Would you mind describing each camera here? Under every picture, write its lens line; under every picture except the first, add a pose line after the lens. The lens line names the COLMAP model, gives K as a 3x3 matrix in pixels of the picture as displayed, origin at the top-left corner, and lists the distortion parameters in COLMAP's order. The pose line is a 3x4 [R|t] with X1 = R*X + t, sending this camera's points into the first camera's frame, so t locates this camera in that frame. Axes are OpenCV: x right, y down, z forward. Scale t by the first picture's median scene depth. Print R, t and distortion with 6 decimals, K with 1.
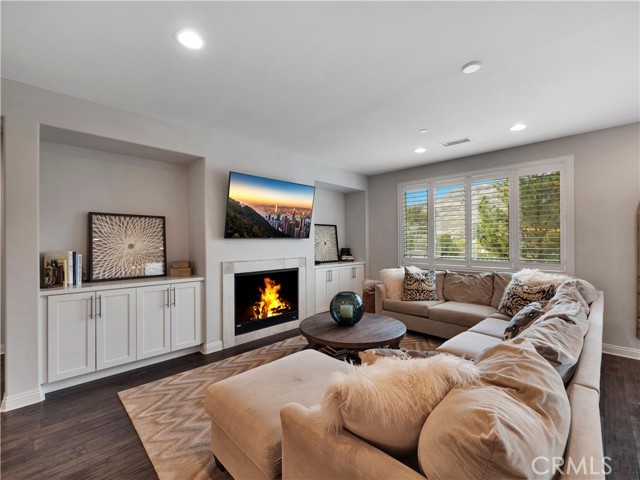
lens RADIAL K [[284.3, 0, 323.0], [0, 284.3, 240.9], [0, 0, 1]] dist [0.000217, 0.000006]
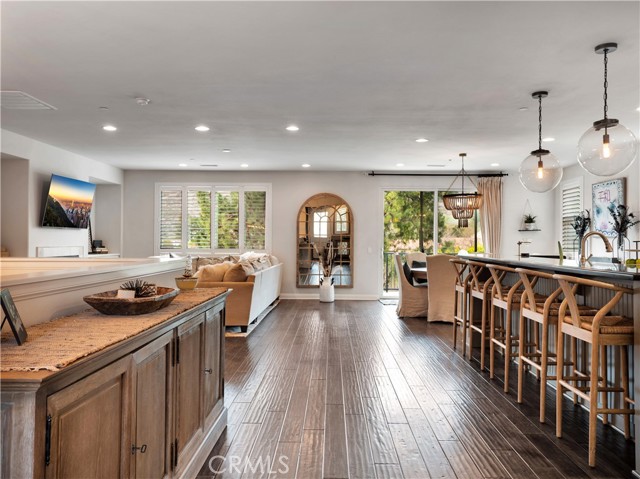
lens RADIAL K [[469.1, 0, 320.0], [0, 469.1, 239.5], [0, 0, 1]] dist [0.001993, 0.000498]
pose [[0.716339, 0.010245, 0.697677, -0.709829], [-0.011305, 0.999931, -0.003076, 0.026951], [-0.697660, -0.005684, 0.716406, -0.997789]]
